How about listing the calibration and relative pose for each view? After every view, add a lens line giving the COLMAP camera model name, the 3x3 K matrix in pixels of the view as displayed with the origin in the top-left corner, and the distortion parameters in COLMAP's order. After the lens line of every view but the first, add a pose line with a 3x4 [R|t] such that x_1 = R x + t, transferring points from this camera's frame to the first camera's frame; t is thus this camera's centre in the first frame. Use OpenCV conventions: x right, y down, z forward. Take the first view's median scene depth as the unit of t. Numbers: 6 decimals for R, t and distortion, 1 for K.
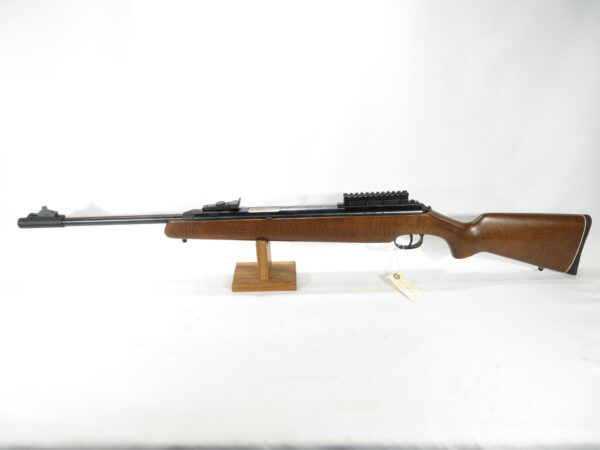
lens RADIAL K [[452.8, 0, 301.2], [0, 452.8, 226.1], [0, 0, 1]] dist [-0.003166, 0.000622]
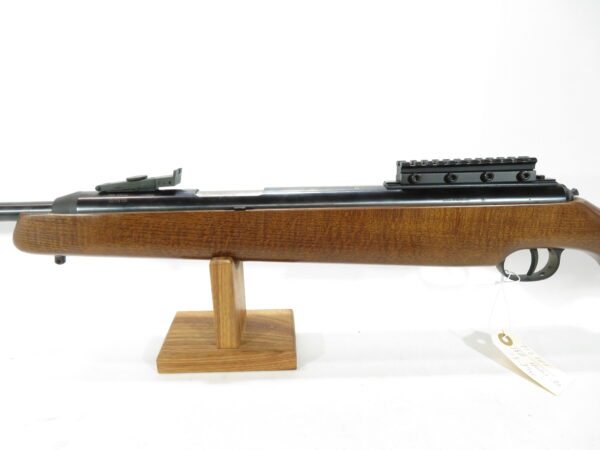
lens RADIAL K [[452.8, 0, 299.2], [0, 452.8, 229.3], [0, 0, 1]] dist [-0.003166, 0.000622]
pose [[0.999744, 0.006254, 0.021748, -0.019297], [-0.003090, 0.989776, -0.142599, 0.065853], [-0.022418, 0.142495, 0.989542, 0.525240]]
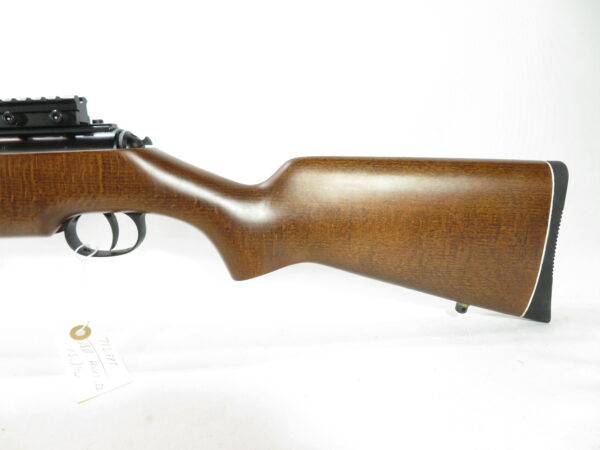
lens RADIAL K [[452.8, 0, 301.3], [0, 452.8, 220.7], [0, 0, 1]] dist [-0.003166, 0.000622]
pose [[0.999363, -0.008684, 0.034617, 0.391108], [0.014569, 0.984715, -0.173562, 0.090418], [-0.032581, 0.173956, 0.984214, 0.621420]]
